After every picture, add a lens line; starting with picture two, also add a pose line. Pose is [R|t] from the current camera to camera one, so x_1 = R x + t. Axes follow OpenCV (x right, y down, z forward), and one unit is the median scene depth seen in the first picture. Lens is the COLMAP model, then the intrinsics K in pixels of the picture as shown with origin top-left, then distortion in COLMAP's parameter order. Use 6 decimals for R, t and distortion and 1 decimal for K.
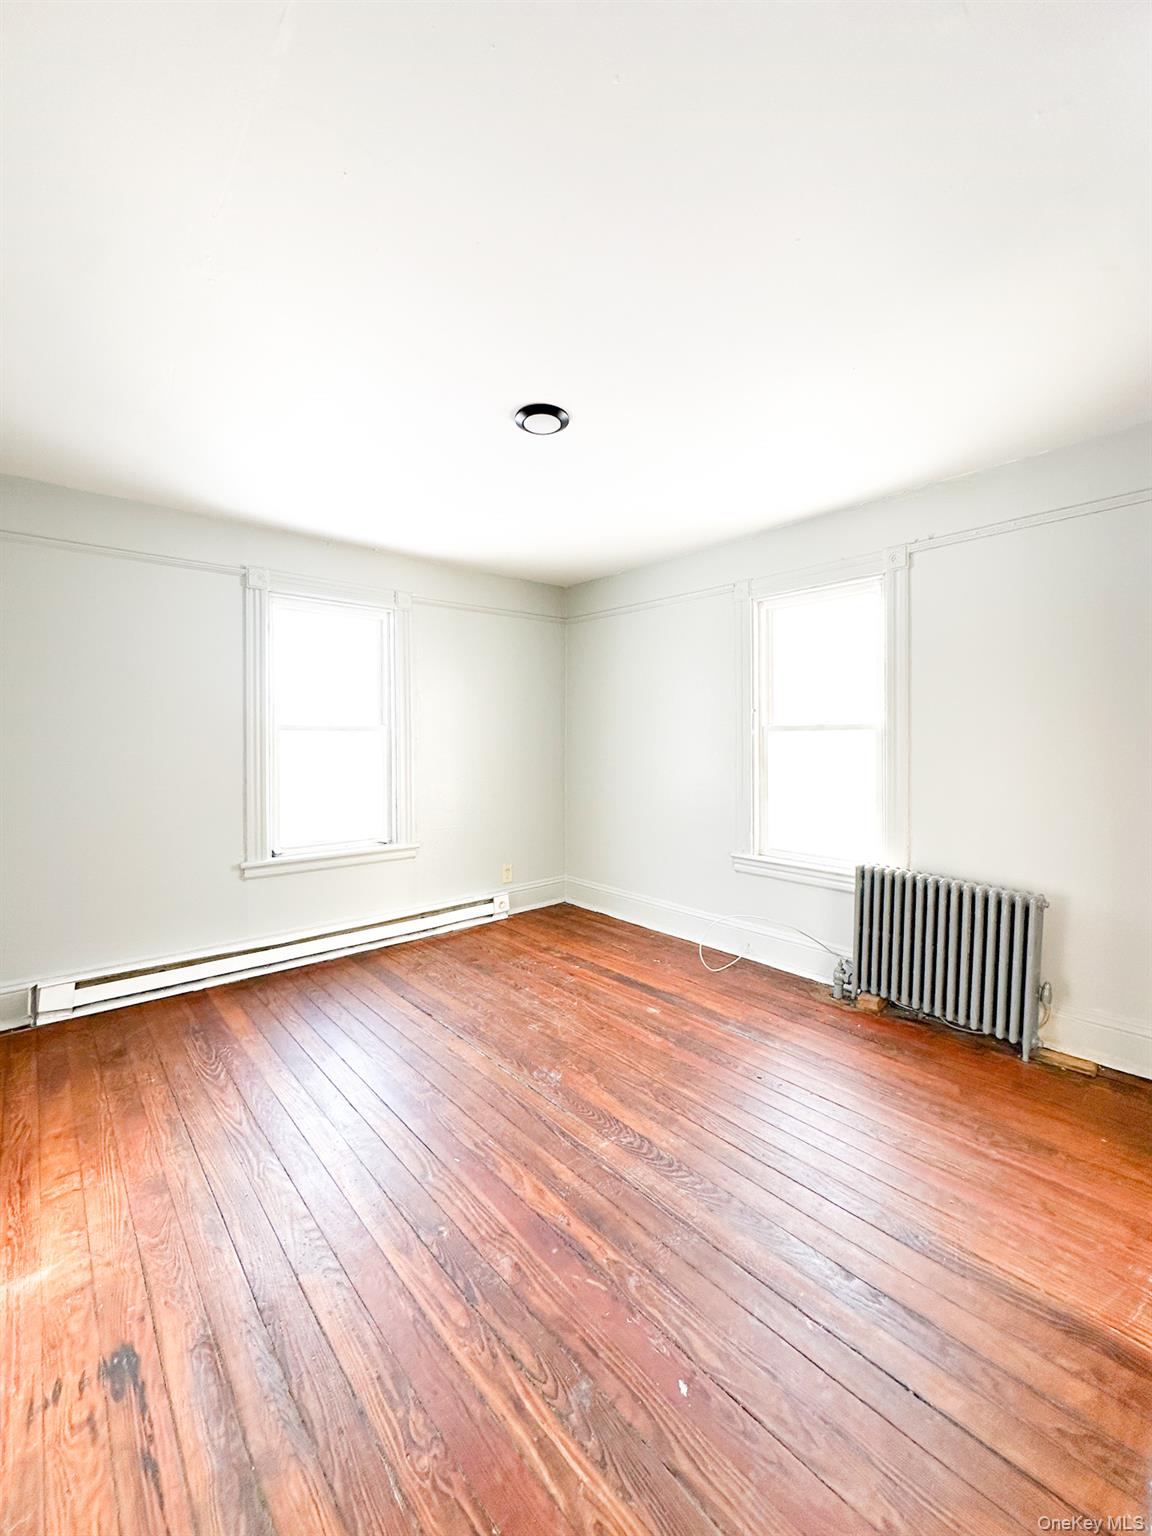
lens RADIAL K [[620.6, 0, 596.0], [0, 620.6, 740.2], [0, 0, 1]] dist [-0.013393, 0.000610]
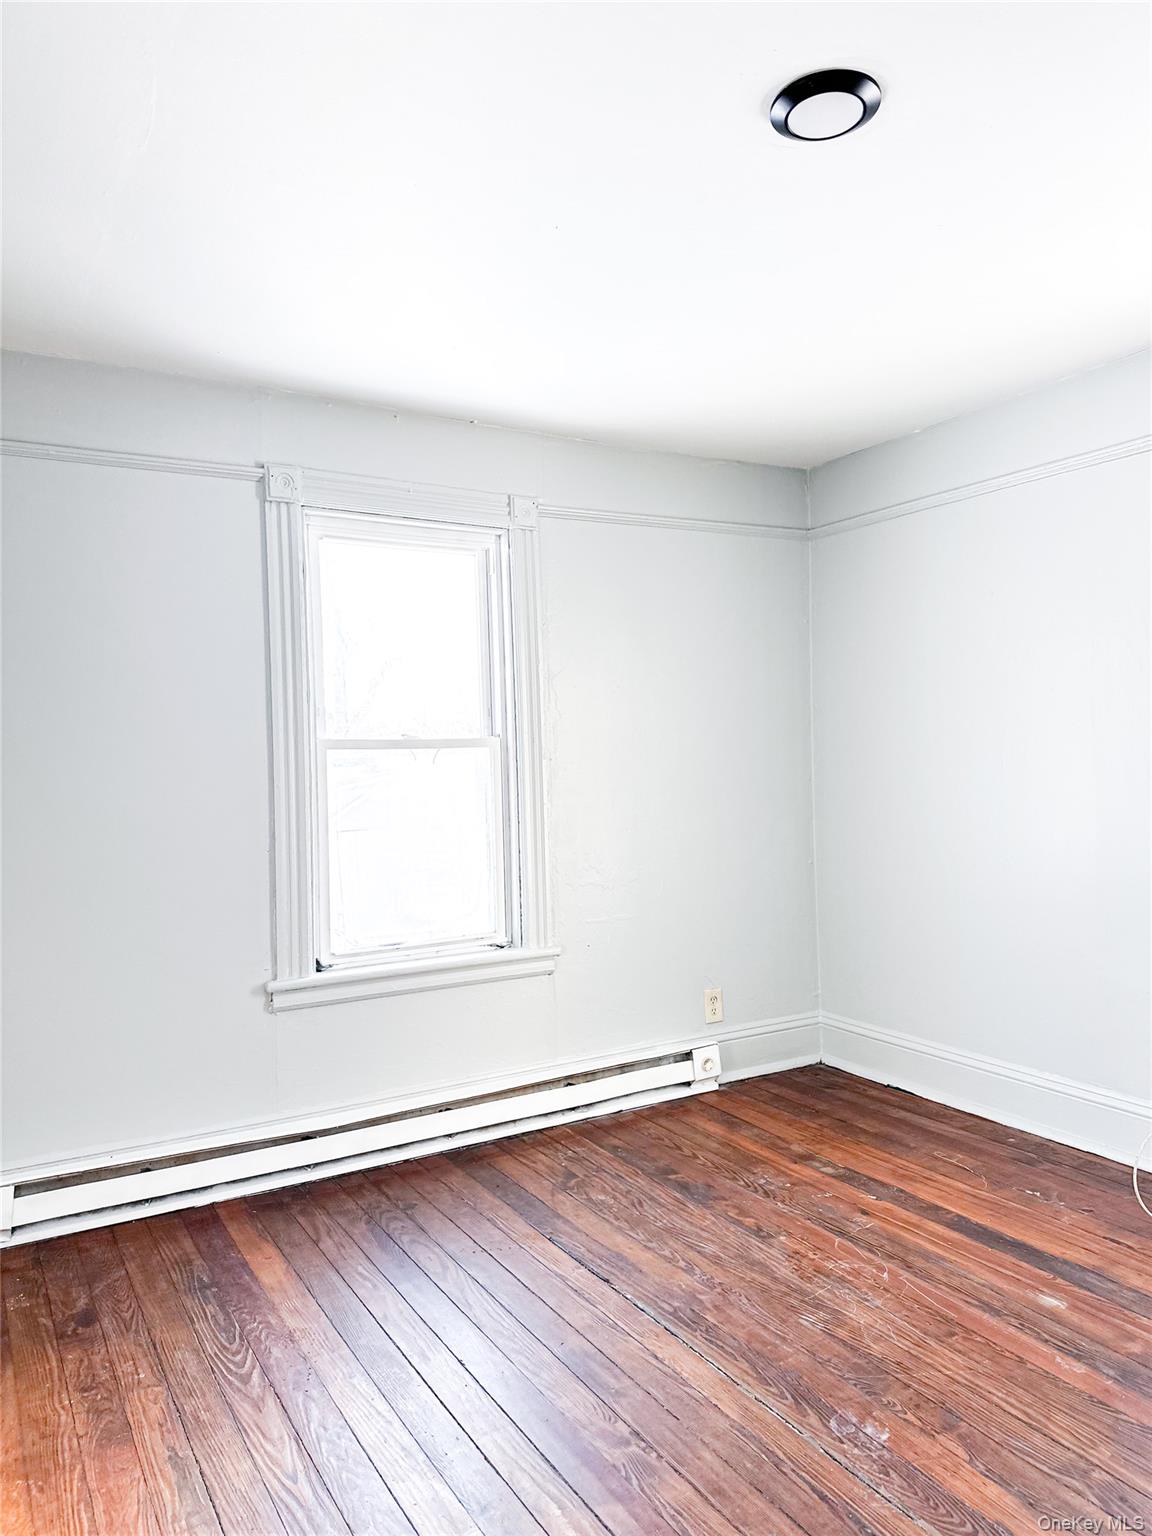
lens RADIAL K [[1080.8, 0, 581.8], [0, 1080.8, 749.8], [0, 0, 1]] dist [0.023483, -0.036397]
pose [[0.978388, -0.024777, -0.205288, -0.089353], [0.022423, 0.999654, -0.013788, 0.005008], [0.205558, 0.008887, 0.978605, 0.088222]]
